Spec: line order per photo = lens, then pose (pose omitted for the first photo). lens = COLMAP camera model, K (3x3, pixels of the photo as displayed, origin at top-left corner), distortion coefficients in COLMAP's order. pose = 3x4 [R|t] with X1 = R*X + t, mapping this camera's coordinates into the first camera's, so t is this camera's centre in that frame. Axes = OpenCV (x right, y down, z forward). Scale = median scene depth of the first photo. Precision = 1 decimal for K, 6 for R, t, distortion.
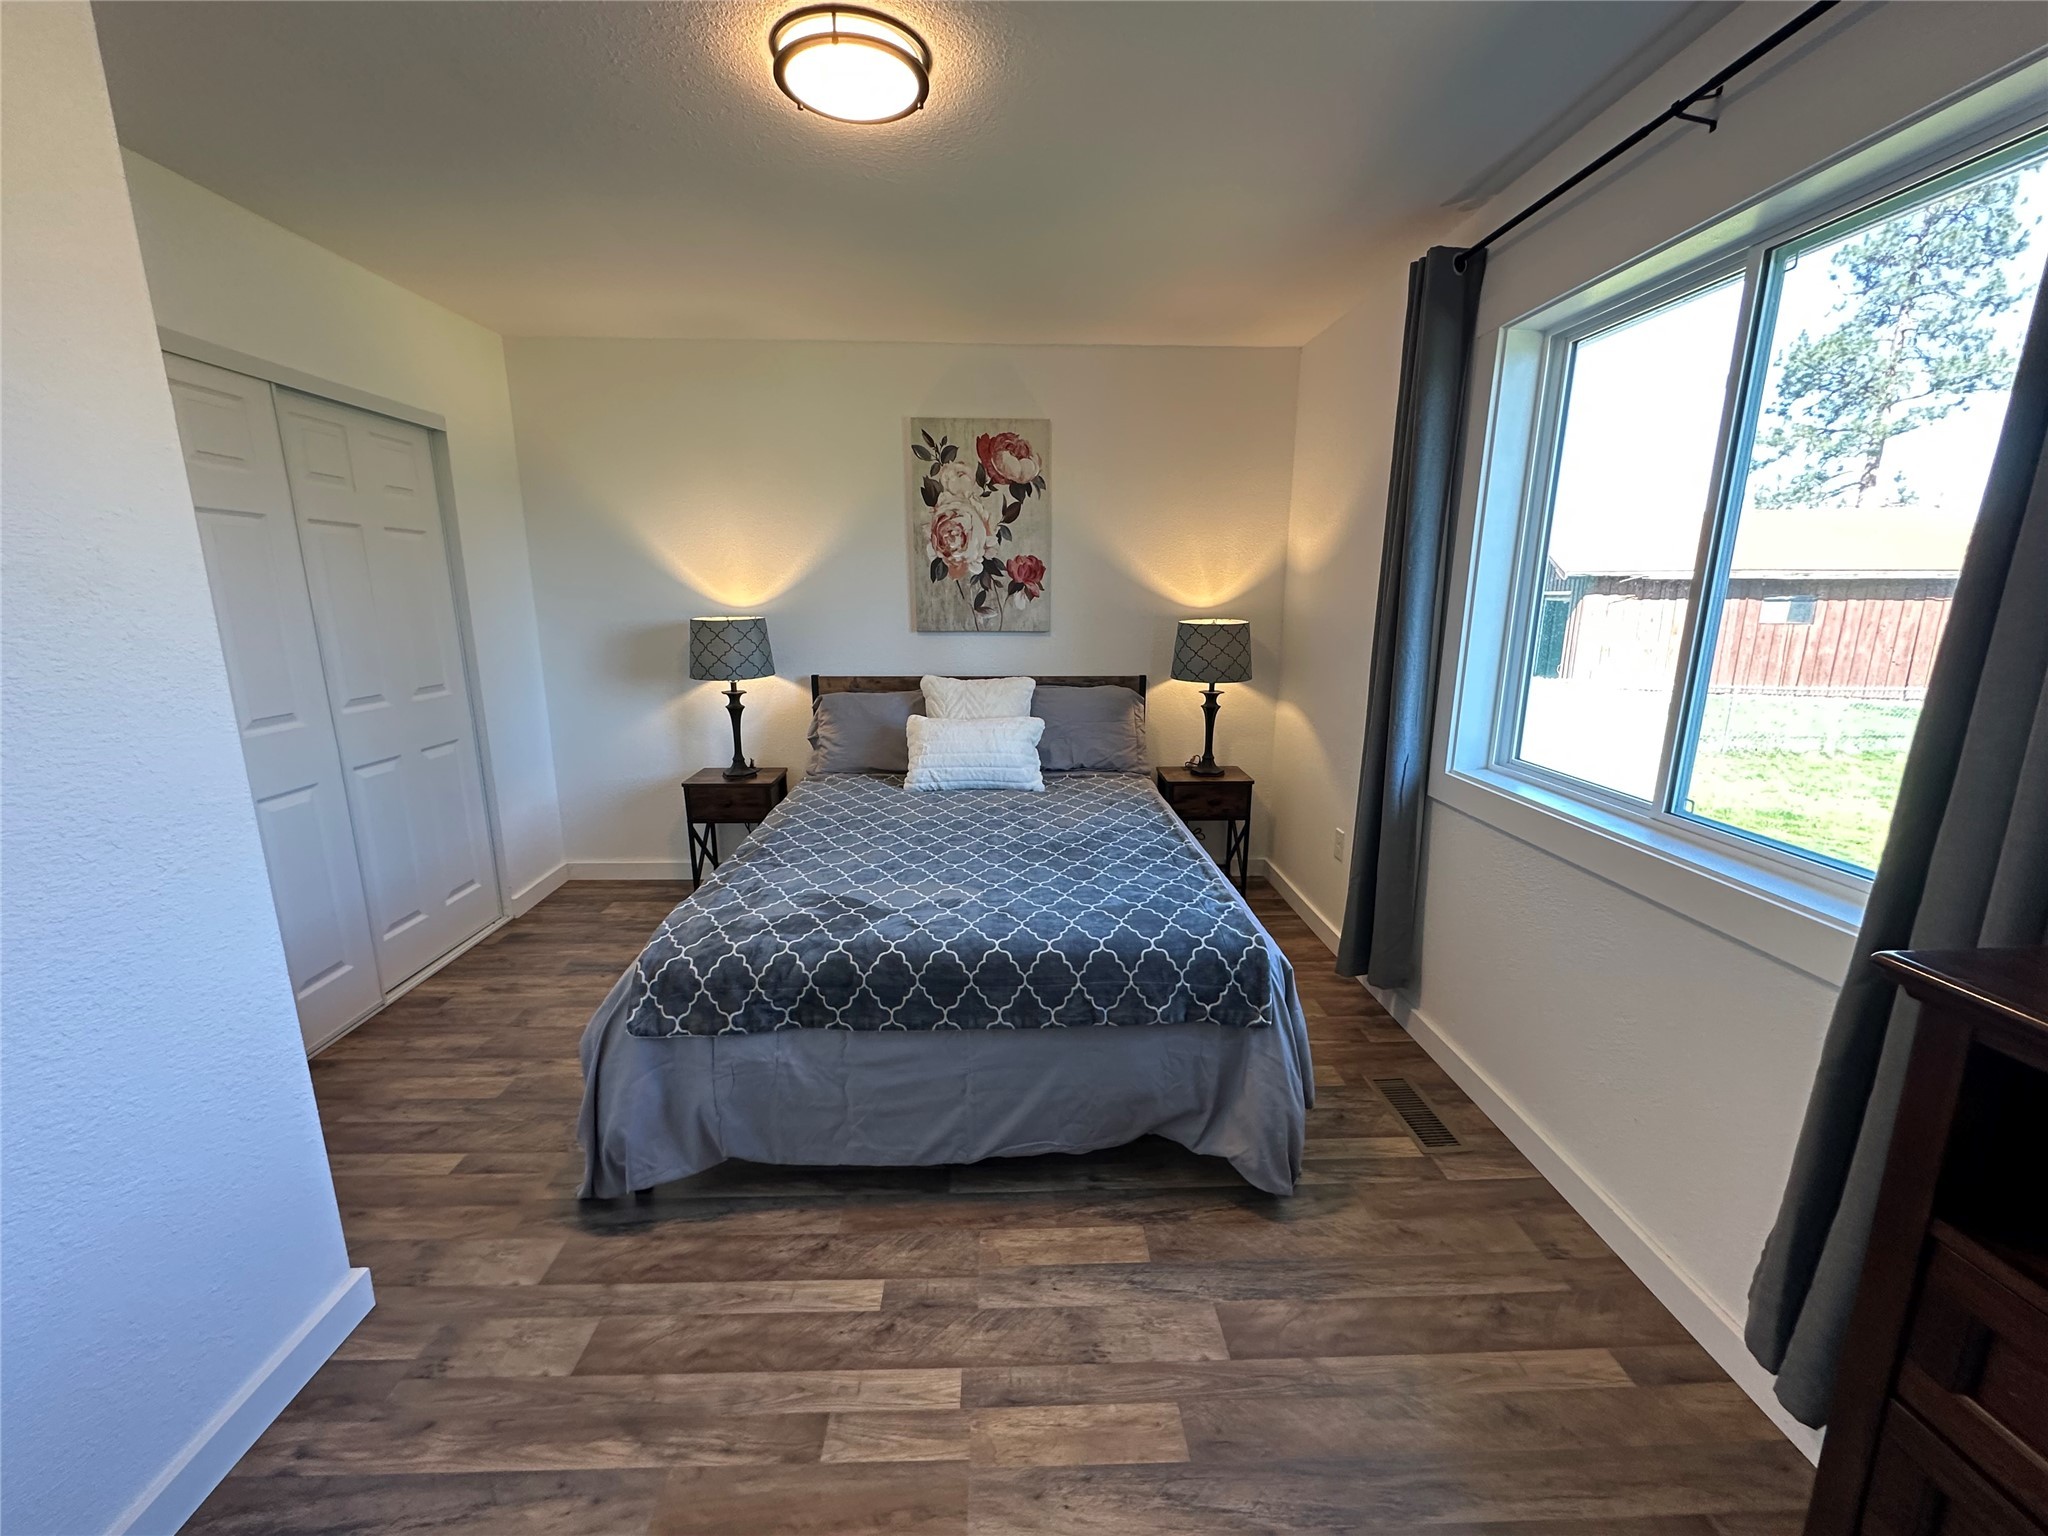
lens RADIAL K [[817.3, 0, 1027.0], [0, 817.3, 767.7], [0, 0, 1]] dist [-0.003105, 0.000705]
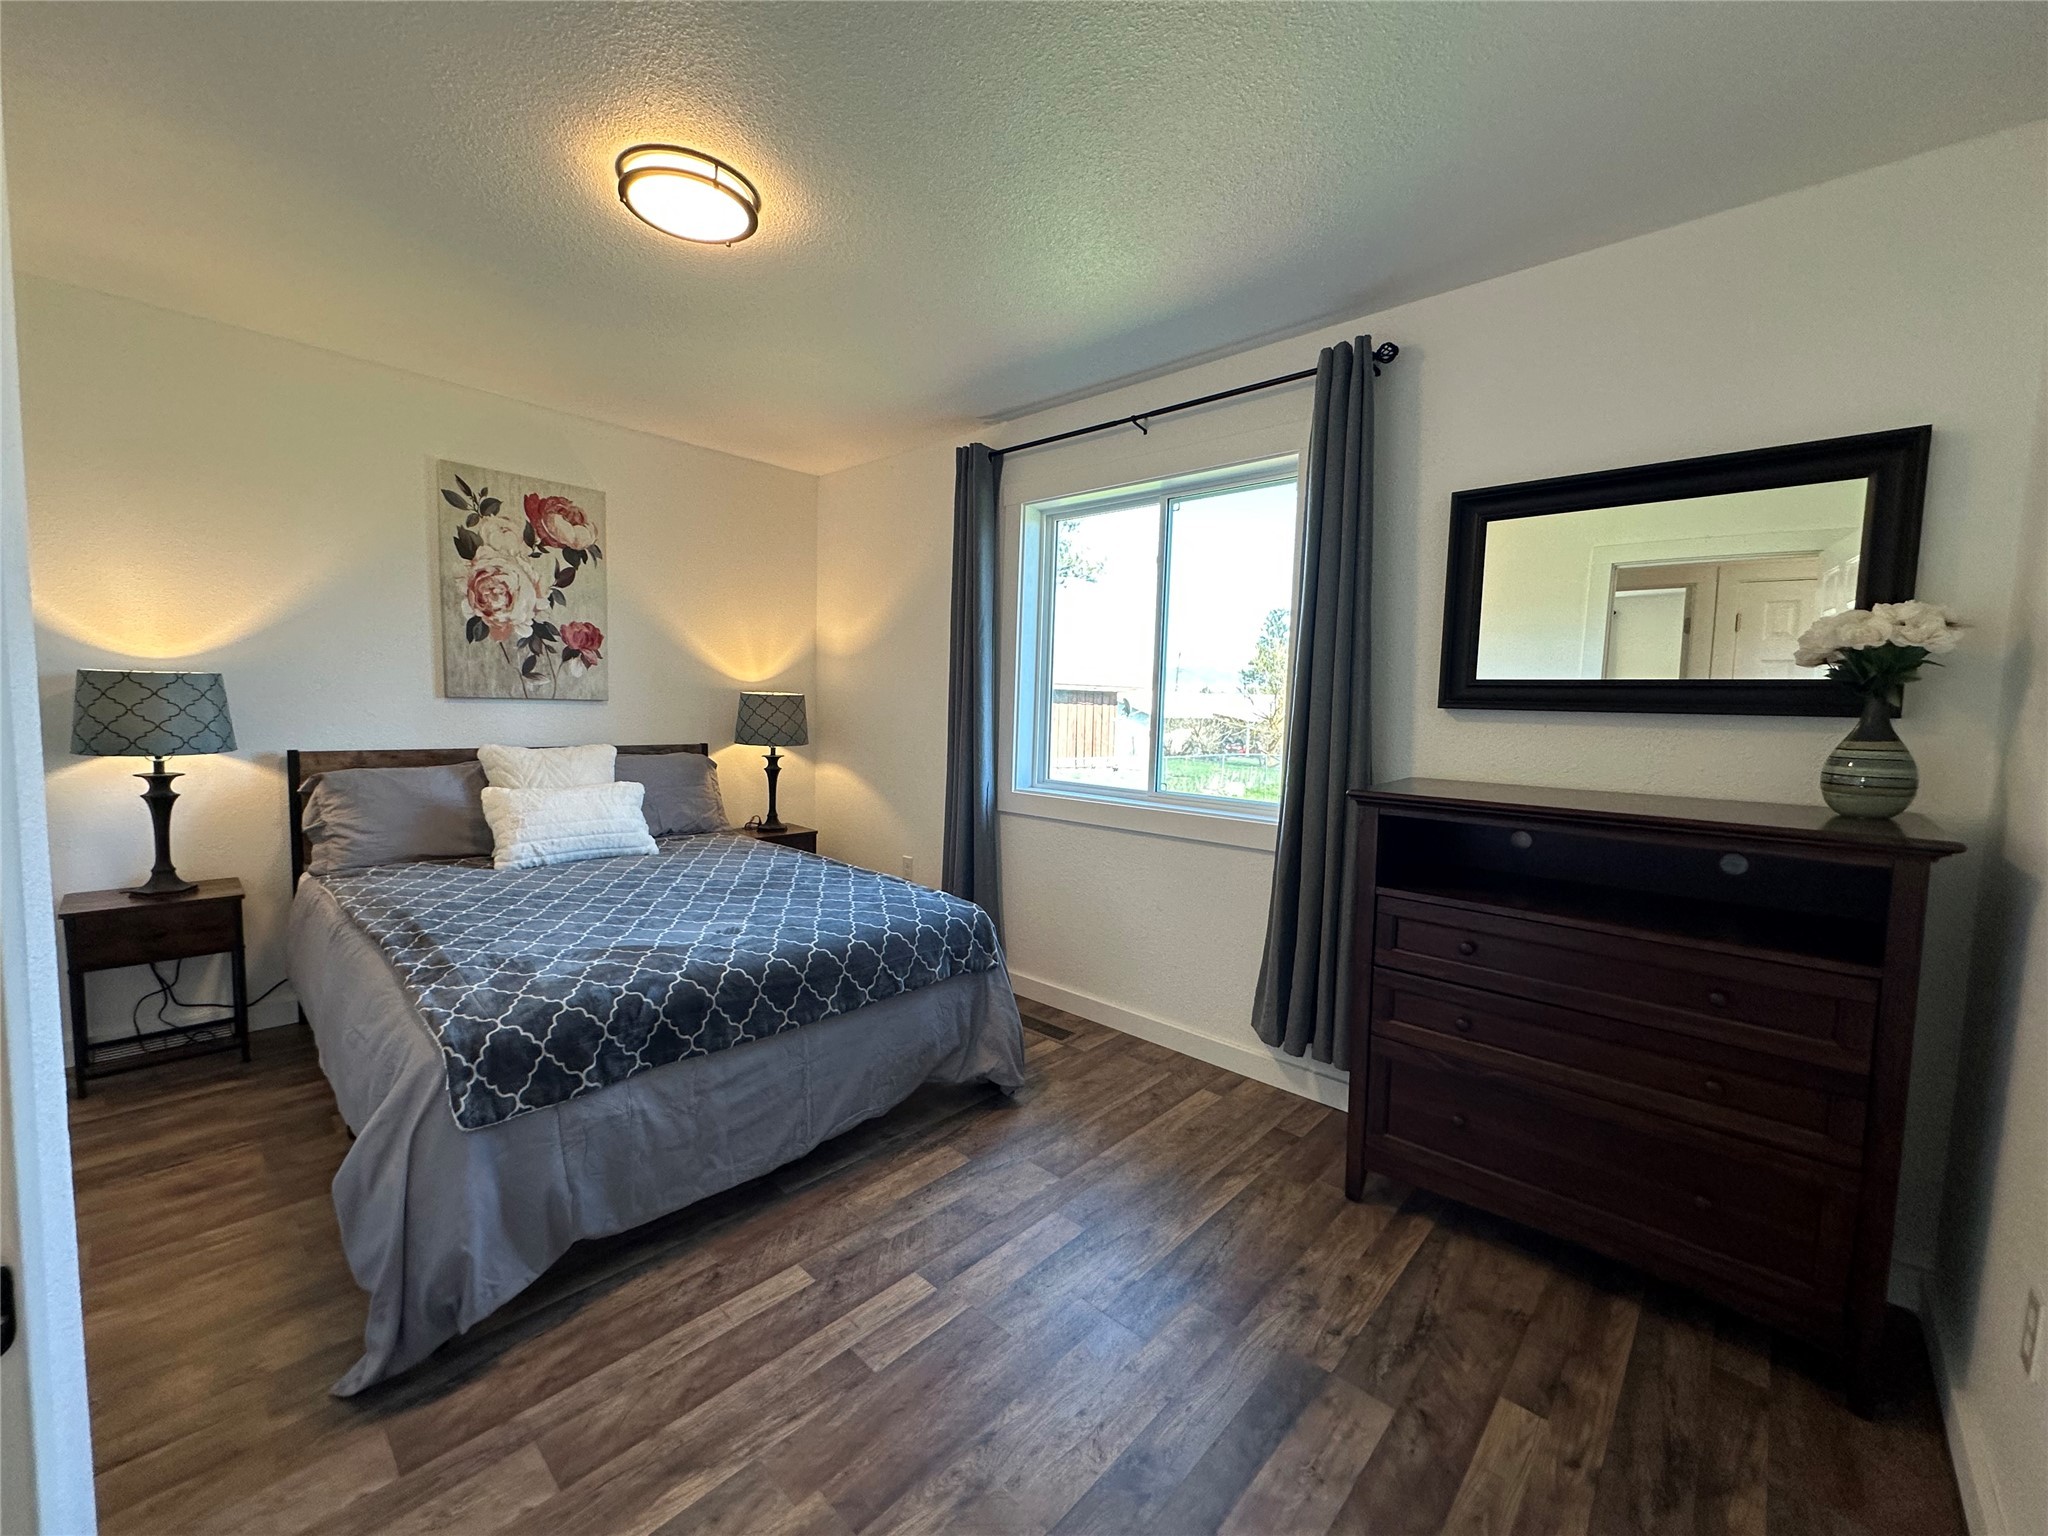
lens RADIAL K [[817.3, 0, 1027.0], [0, 817.3, 767.7], [0, 0, 1]] dist [-0.003105, 0.000705]
pose [[0.701332, -0.039851, 0.711720, -0.579879], [0.126544, 0.989538, -0.069291, 0.079368], [-0.701513, 0.138660, 0.699037, -0.041070]]
